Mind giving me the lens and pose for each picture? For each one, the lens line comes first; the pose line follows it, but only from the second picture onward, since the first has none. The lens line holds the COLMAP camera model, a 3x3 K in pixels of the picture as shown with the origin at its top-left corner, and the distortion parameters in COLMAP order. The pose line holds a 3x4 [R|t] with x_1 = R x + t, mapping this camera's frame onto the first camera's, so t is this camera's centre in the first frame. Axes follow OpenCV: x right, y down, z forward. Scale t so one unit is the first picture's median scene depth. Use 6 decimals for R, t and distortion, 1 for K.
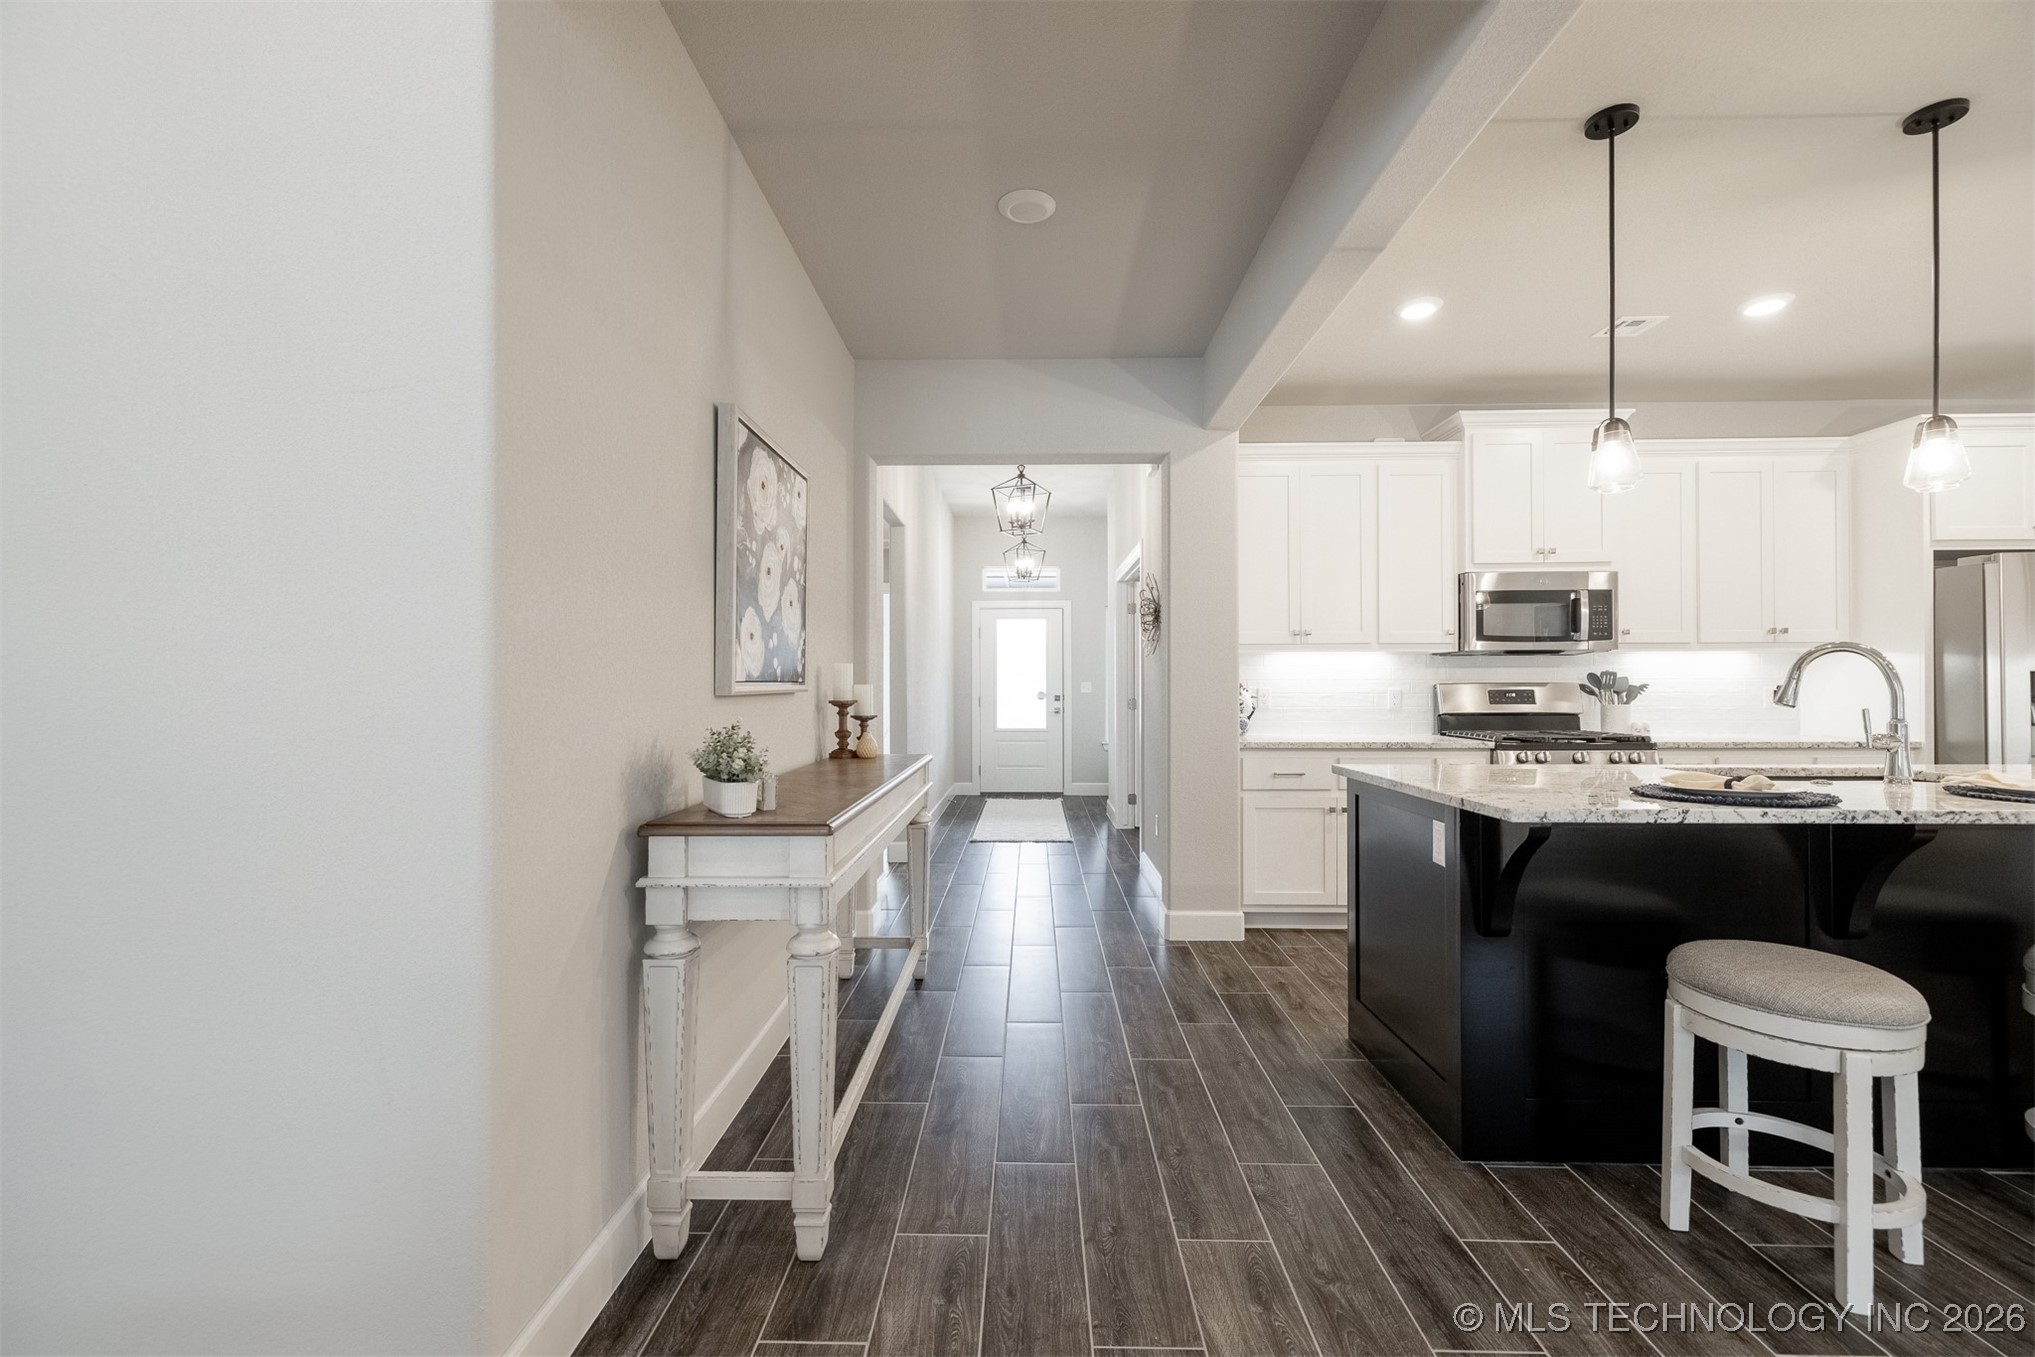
lens RADIAL K [[852.6, 0, 1010.1], [0, 852.6, 681.9], [0, 0, 1]] dist [-0.001643, 0.001084]
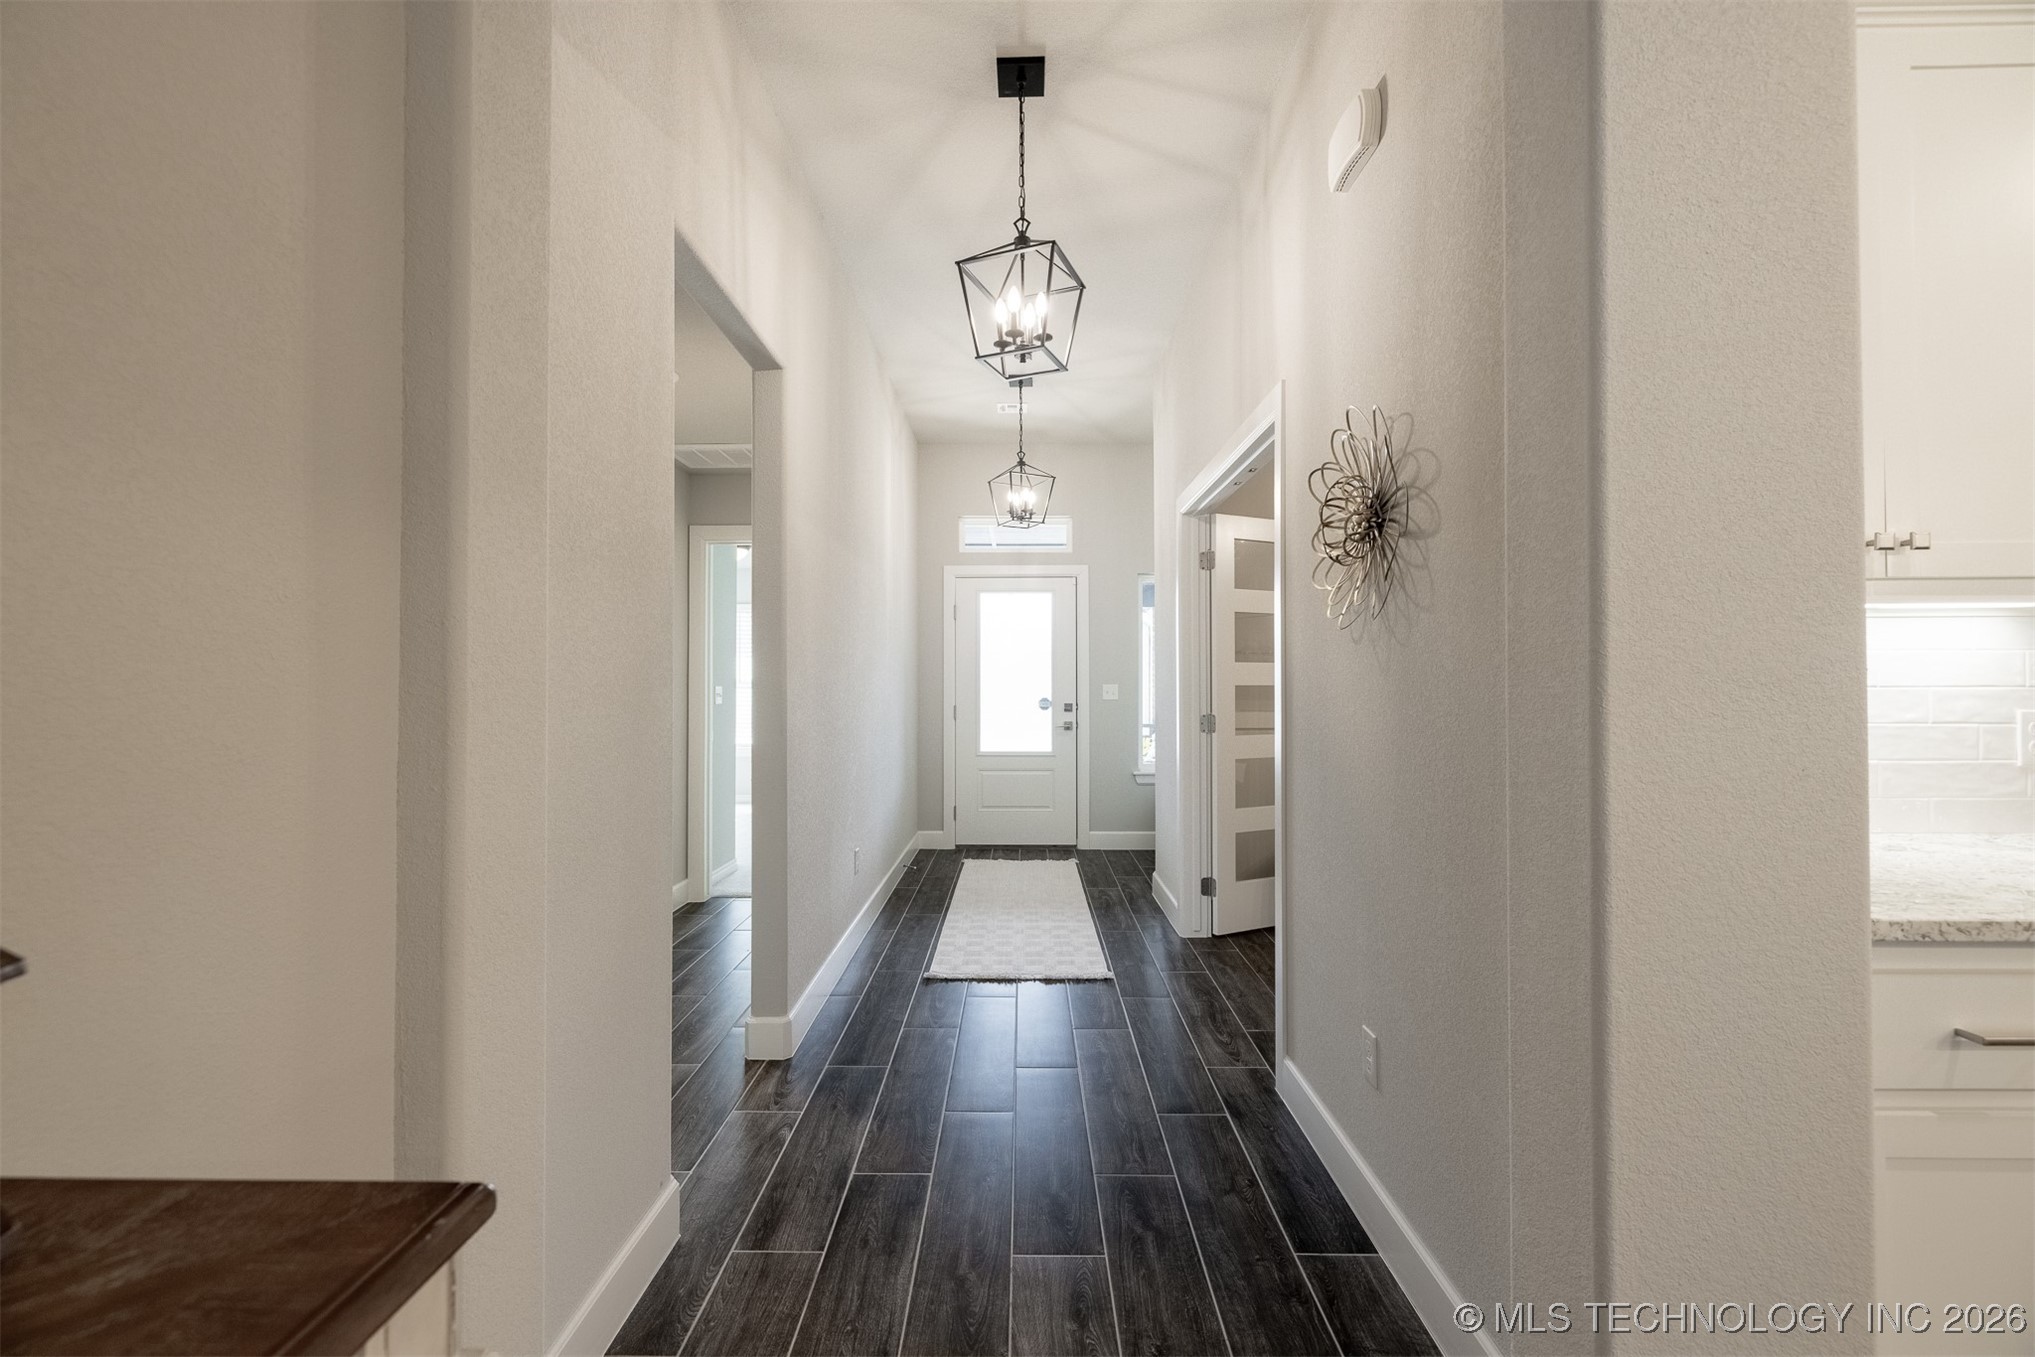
lens RADIAL K [[852.6, 0, 1016.6], [0, 852.6, 677.2], [0, 0, 1]] dist [-0.001643, 0.001084]
pose [[0.999824, 0.000830, 0.018720, 0.001099], [-0.000746, 0.999990, -0.004475, -0.002218], [-0.018724, 0.004460, 0.999815, 0.320913]]
